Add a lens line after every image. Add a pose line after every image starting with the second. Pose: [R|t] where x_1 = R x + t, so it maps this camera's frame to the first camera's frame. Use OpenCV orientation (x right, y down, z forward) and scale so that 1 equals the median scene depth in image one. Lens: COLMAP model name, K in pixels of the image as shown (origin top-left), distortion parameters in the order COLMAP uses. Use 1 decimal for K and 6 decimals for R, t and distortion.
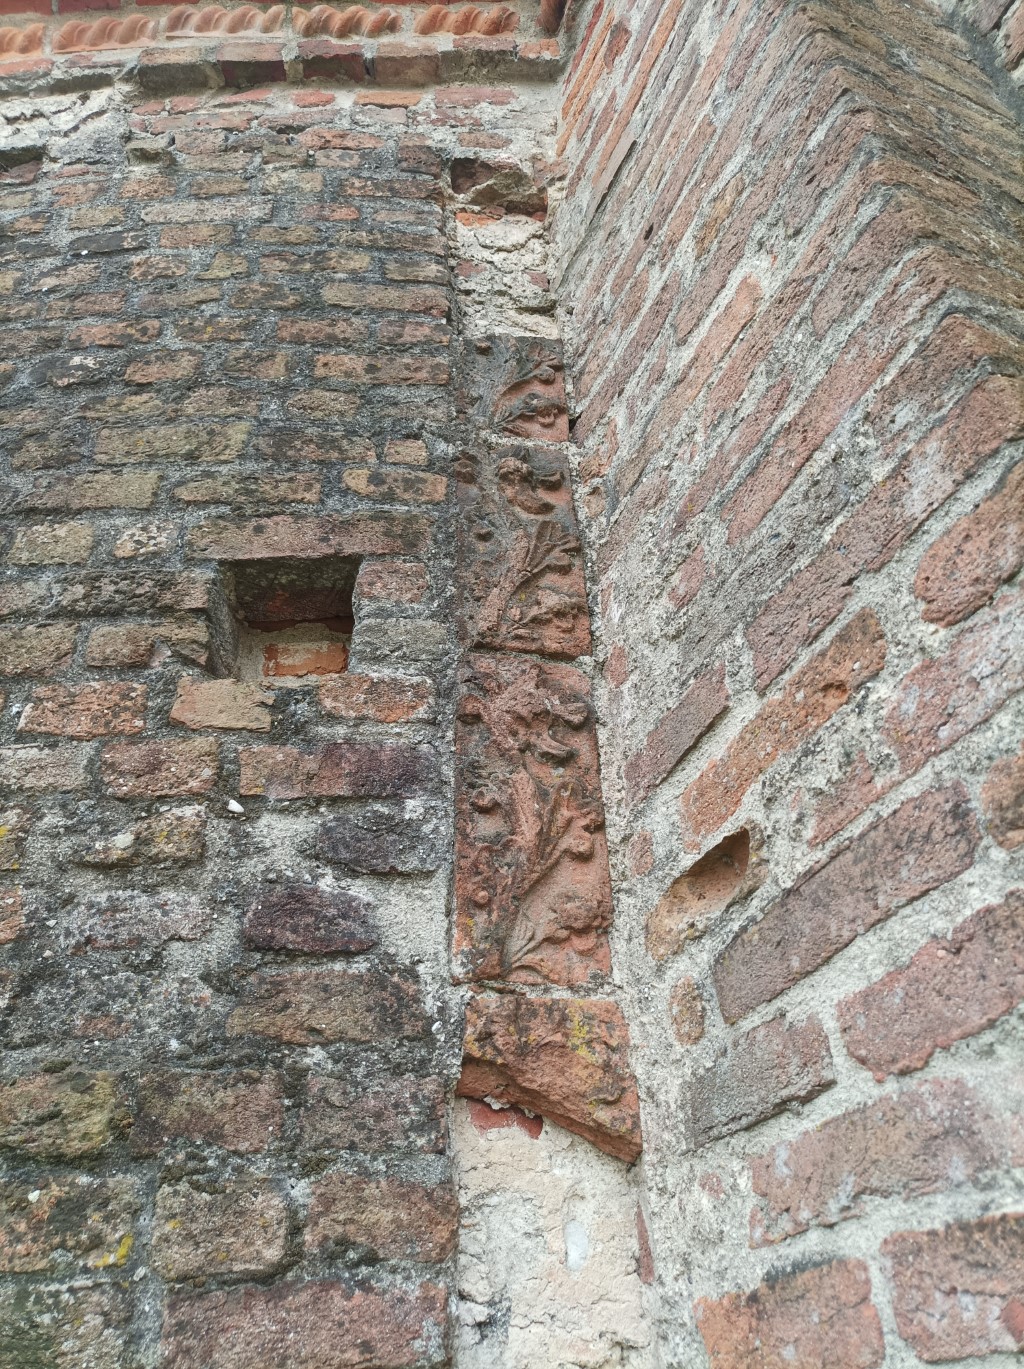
lens RADIAL K [[1020.5, 0, 506.8], [0, 1020.5, 685.9], [0, 0, 1]] dist [0.005373, -0.002078]
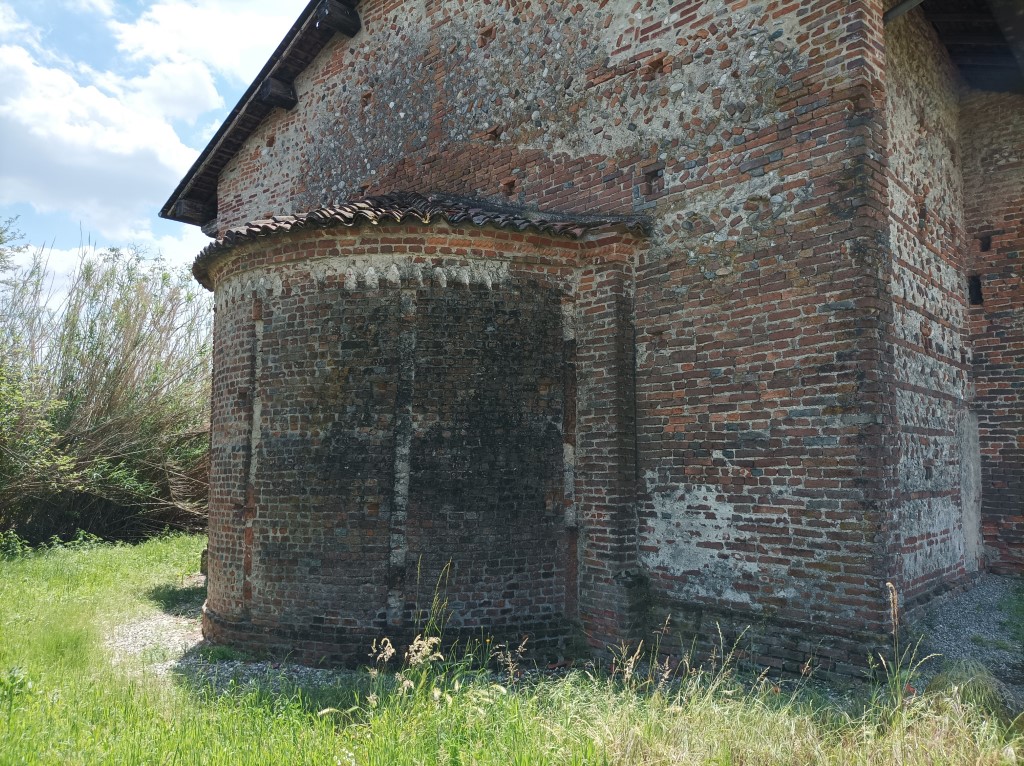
lens RADIAL K [[763.3, 0, 514.1], [0, 763.3, 381.8], [0, 0, 1]] dist [0.005373, -0.002078]
pose [[0.934538, 0.068990, 0.349112, -3.412161], [-0.239381, 0.847770, 0.473268, -3.906123], [-0.263315, -0.525858, 0.808788, -5.215666]]
